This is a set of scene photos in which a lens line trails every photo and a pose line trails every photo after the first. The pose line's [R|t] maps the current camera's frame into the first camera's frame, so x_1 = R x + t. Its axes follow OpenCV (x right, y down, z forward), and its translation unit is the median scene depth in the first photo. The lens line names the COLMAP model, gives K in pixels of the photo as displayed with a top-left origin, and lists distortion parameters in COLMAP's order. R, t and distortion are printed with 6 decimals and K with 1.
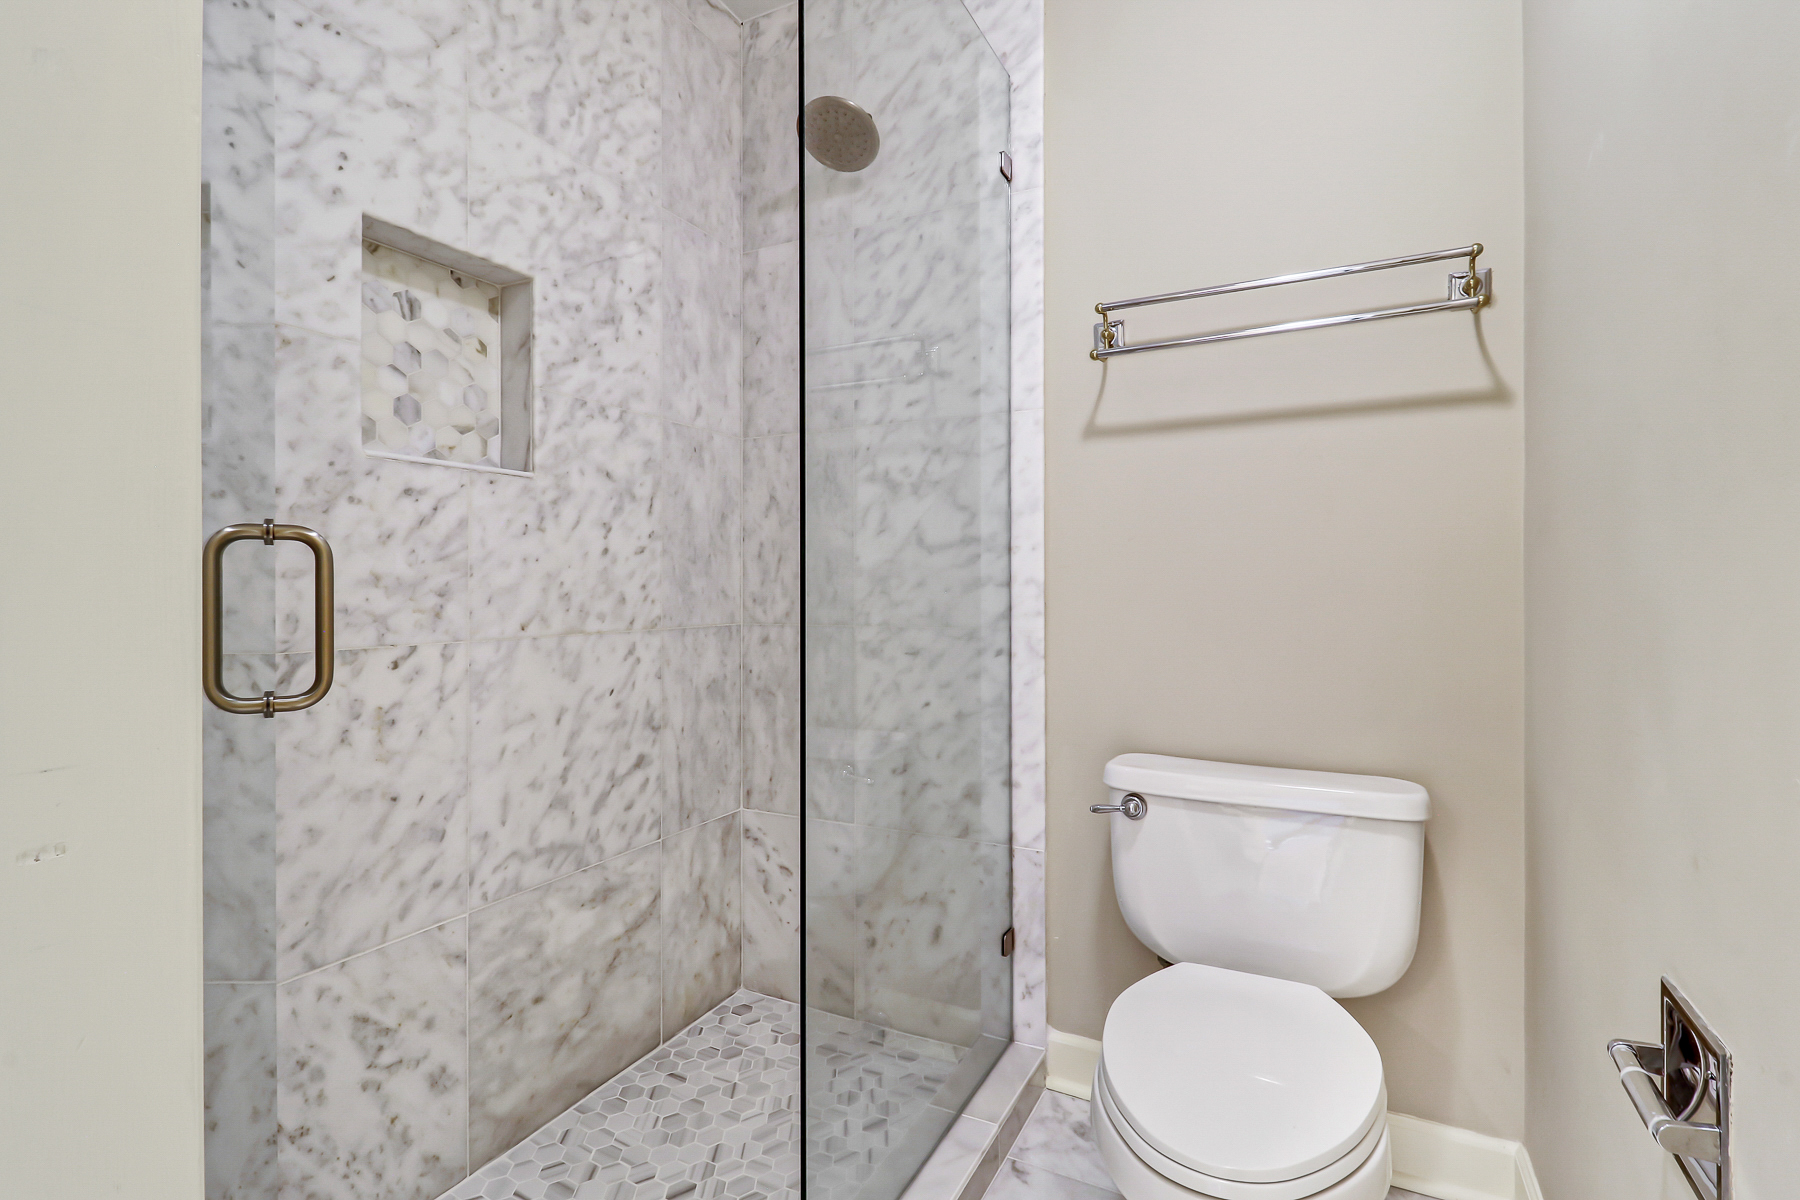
lens RADIAL K [[853.9, 0, 901.8], [0, 853.9, 593.7], [0, 0, 1]] dist [0.004731, -0.000116]
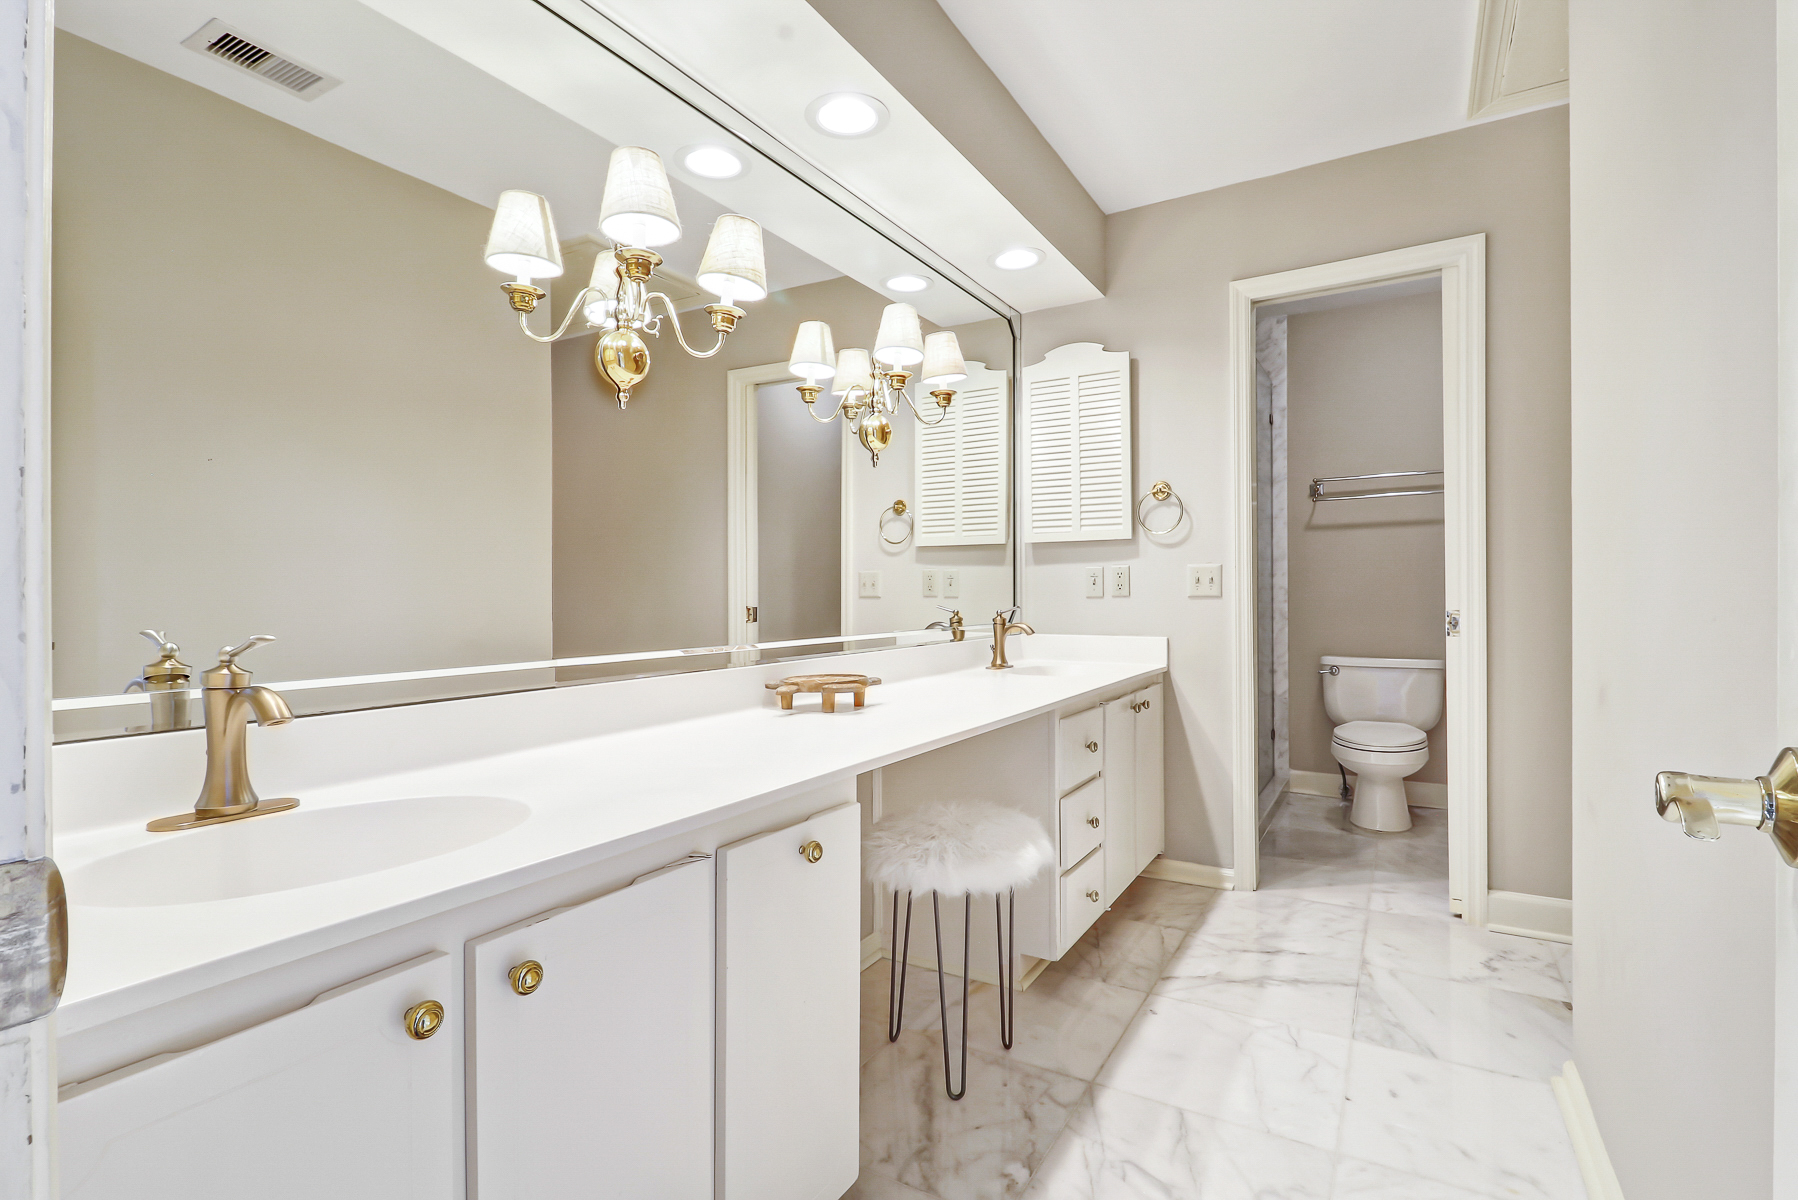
lens RADIAL K [[853.0, 0, 896.5], [0, 853.0, 599.0], [0, 0, 1]] dist [0.004731, -0.000116]
pose [[0.996859, -0.001505, -0.079187, -0.758196], [0.001505, 0.999999, -0.000063, 0.015785], [0.079187, -0.000056, 0.996860, -1.533221]]
